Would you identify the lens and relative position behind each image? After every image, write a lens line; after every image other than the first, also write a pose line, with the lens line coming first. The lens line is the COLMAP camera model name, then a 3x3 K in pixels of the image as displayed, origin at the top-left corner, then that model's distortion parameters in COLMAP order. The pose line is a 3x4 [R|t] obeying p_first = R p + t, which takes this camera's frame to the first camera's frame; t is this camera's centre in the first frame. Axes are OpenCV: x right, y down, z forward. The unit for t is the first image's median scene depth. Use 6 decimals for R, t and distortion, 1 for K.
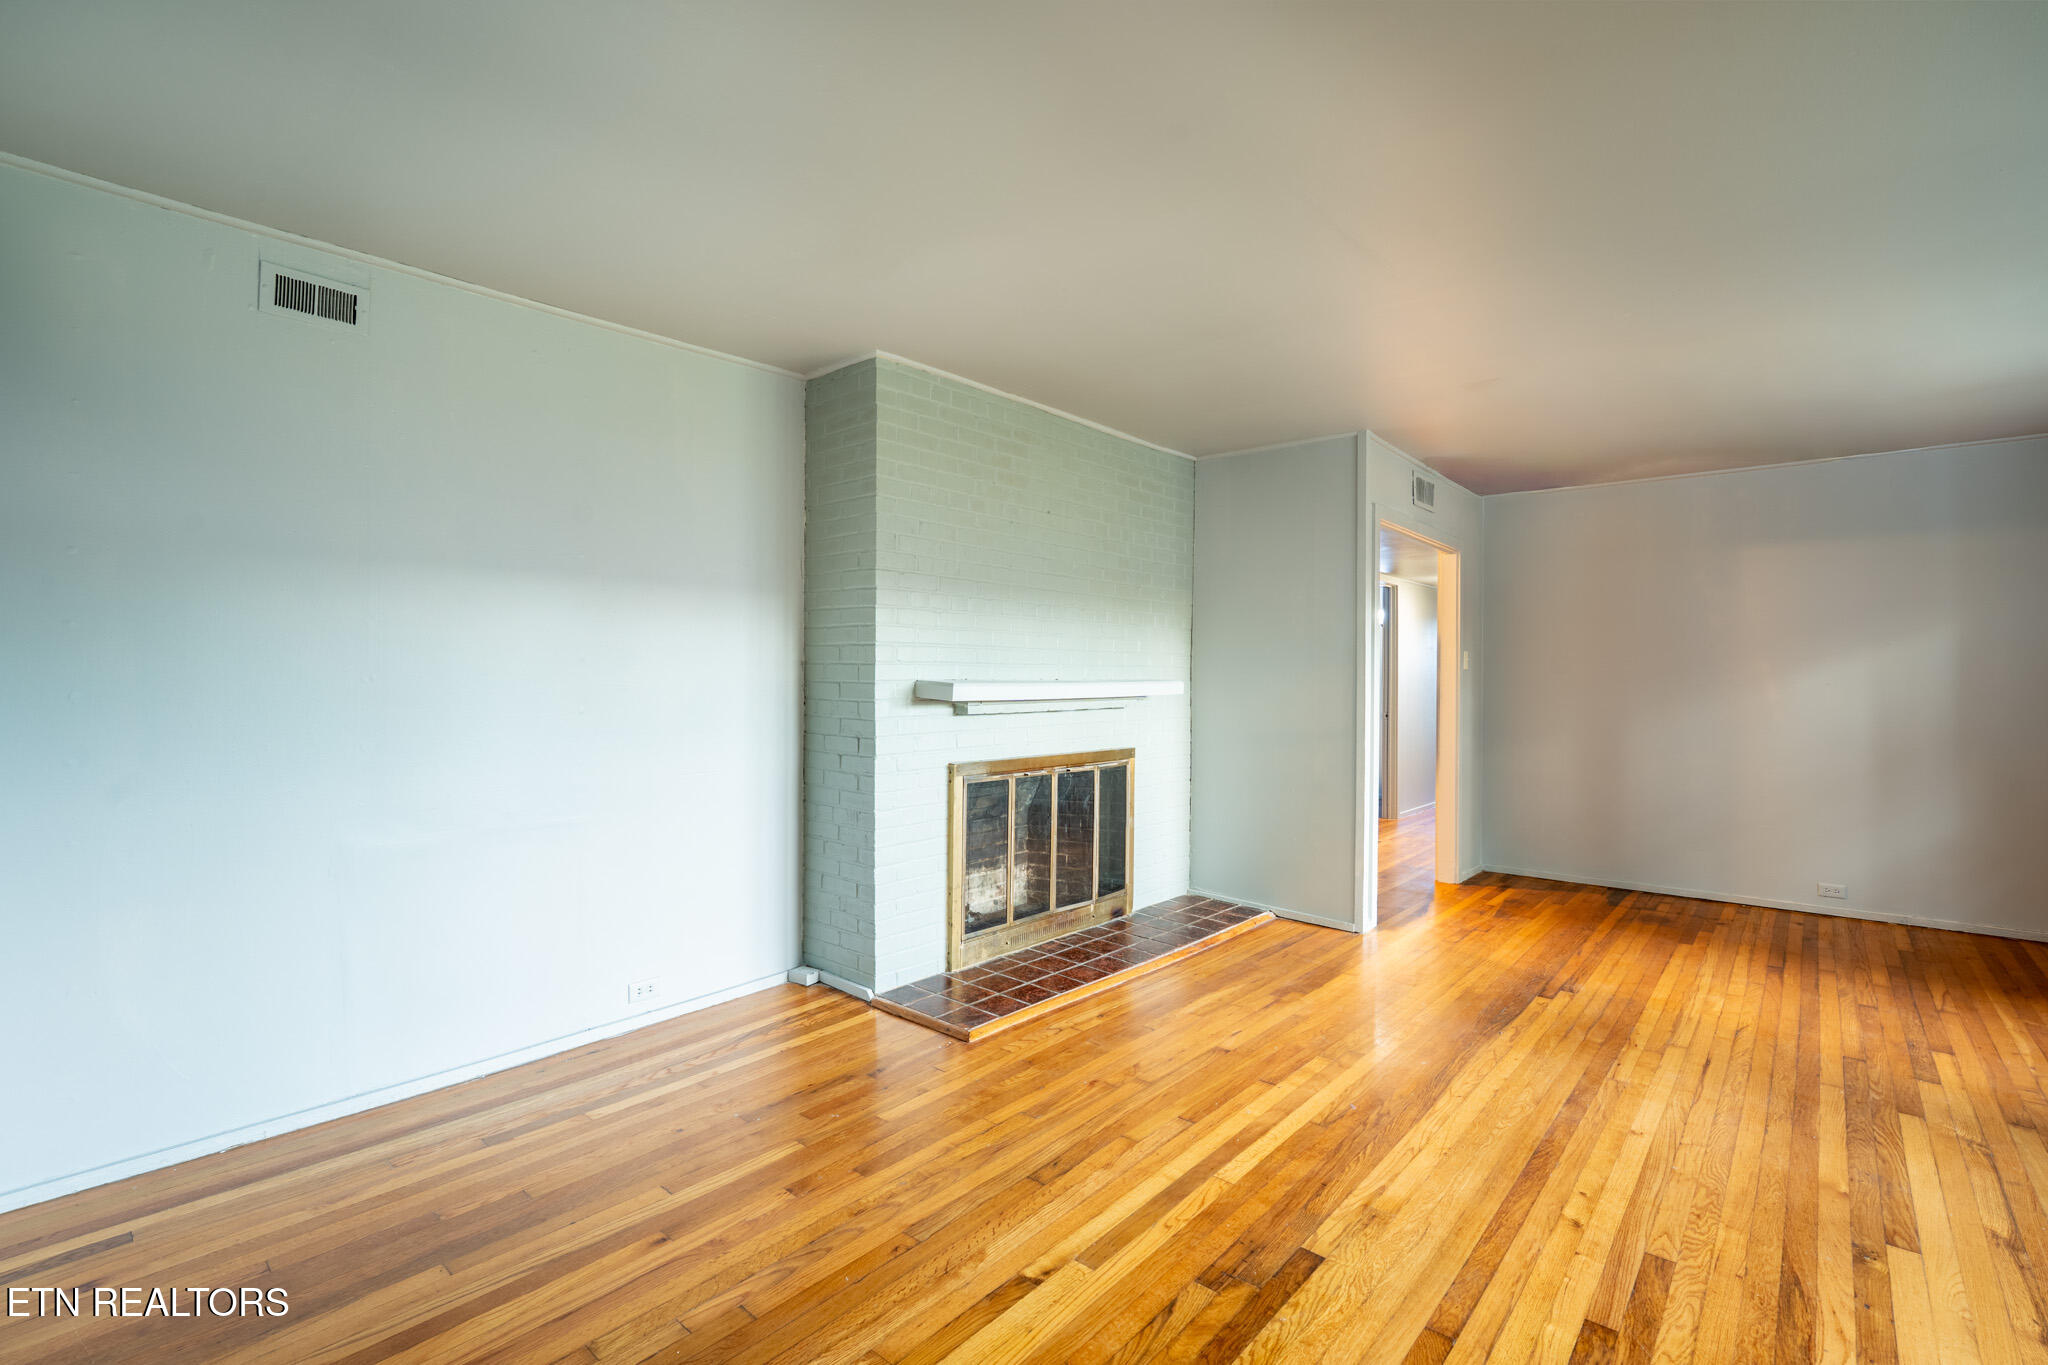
lens RADIAL K [[914.9, 0, 1027.6], [0, 914.9, 674.8], [0, 0, 1]] dist [-0.012853, 0.000026]
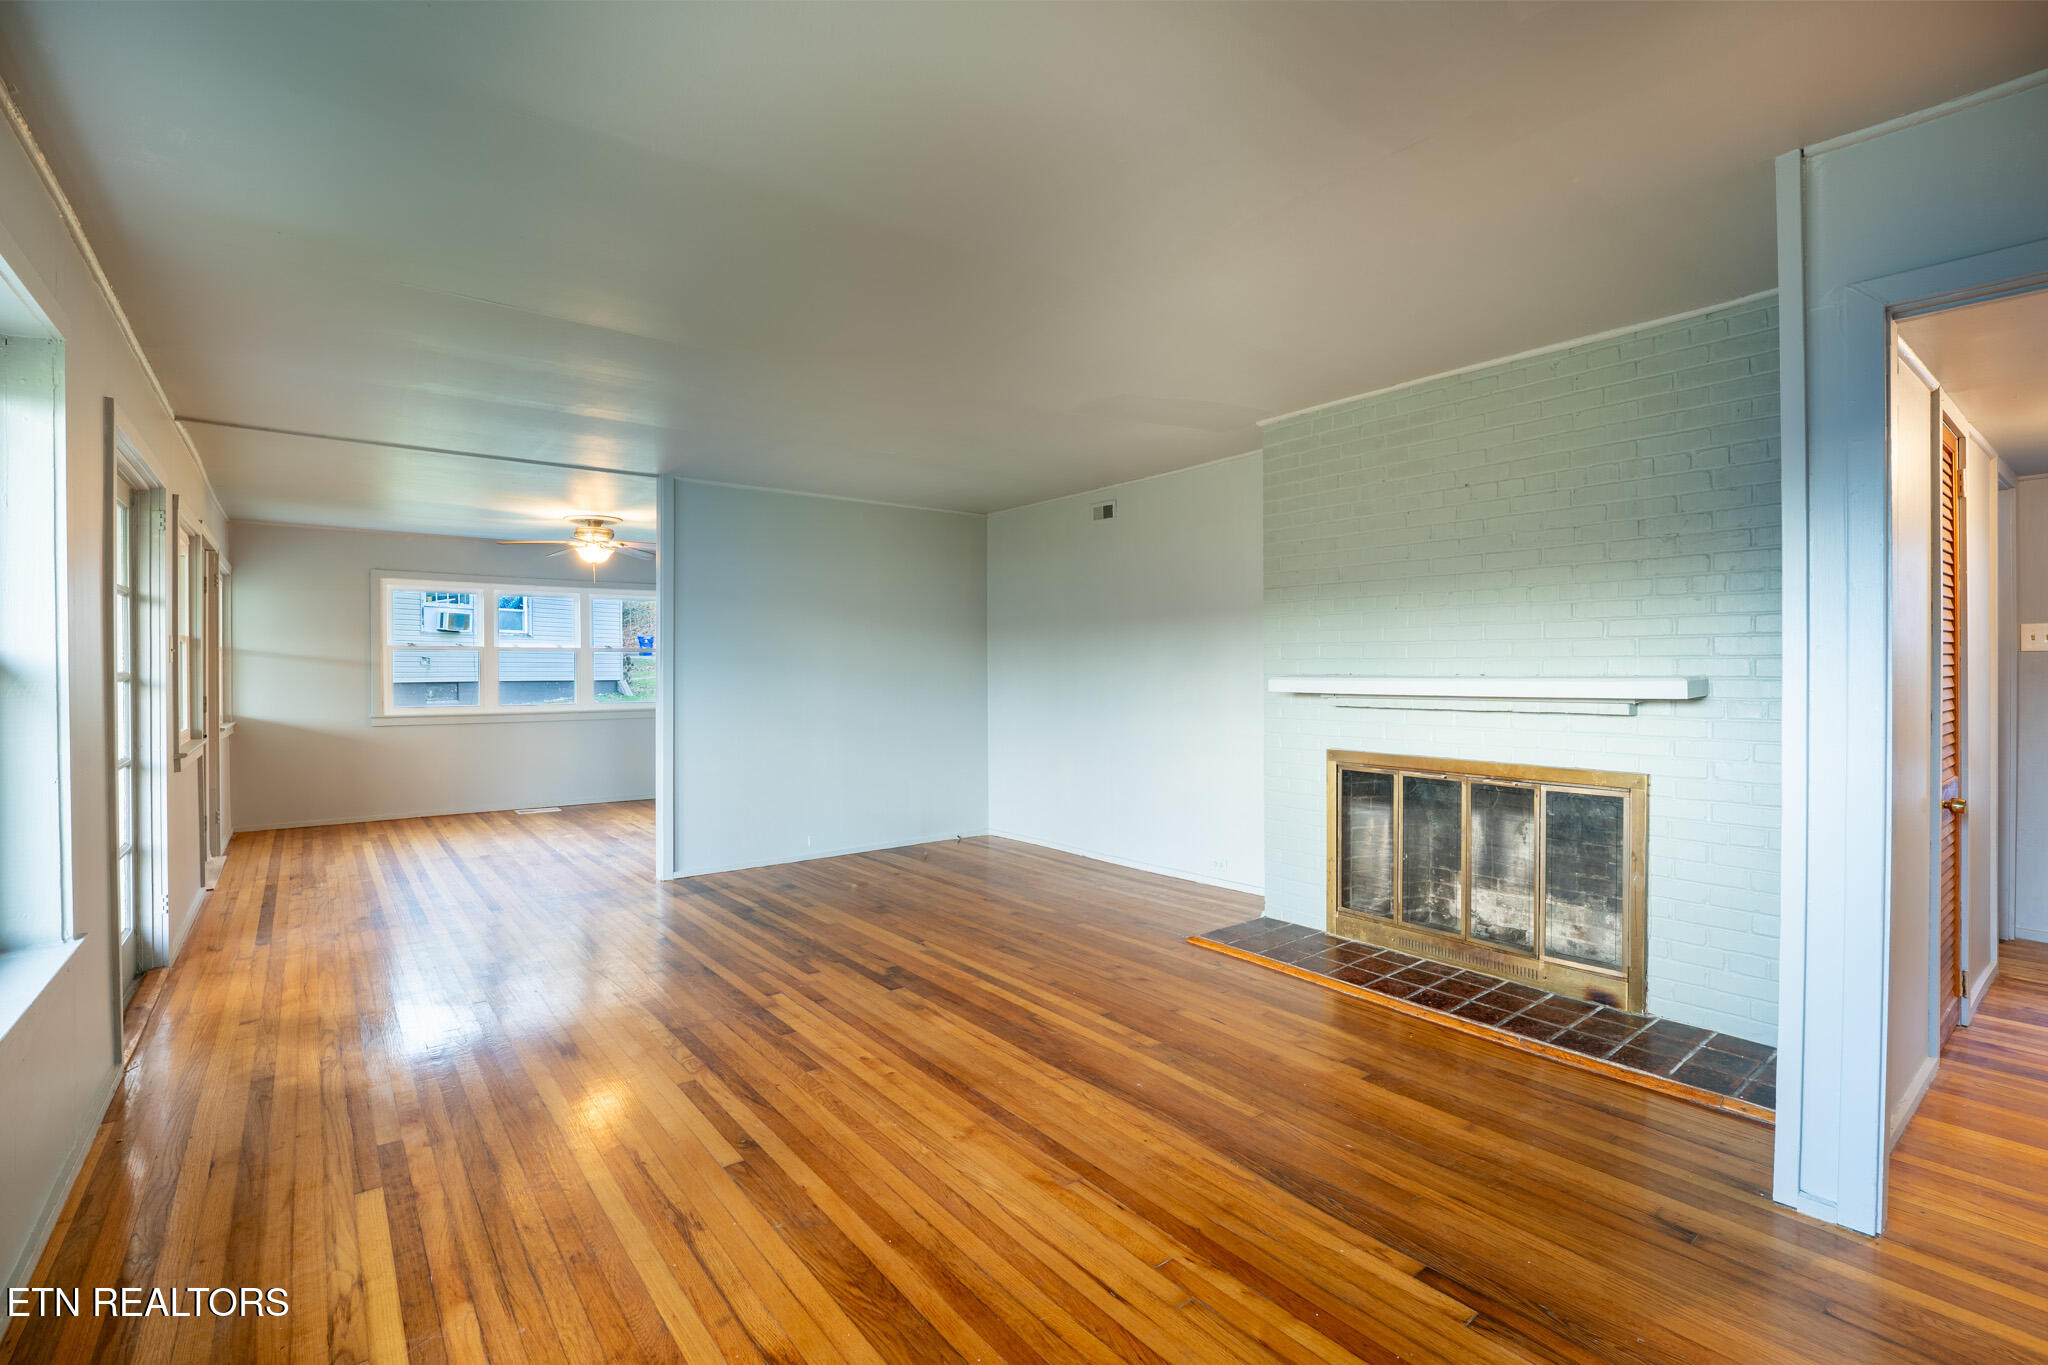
lens RADIAL K [[914.9, 0, 1031.8], [0, 914.9, 678.5], [0, 0, 1]] dist [-0.012853, 0.000026]
pose [[-0.174401, 0.004812, -0.984663, 1.490513], [0.001277, 0.999988, 0.004661, 0.006418], [0.984674, -0.000444, -0.174405, 1.146266]]
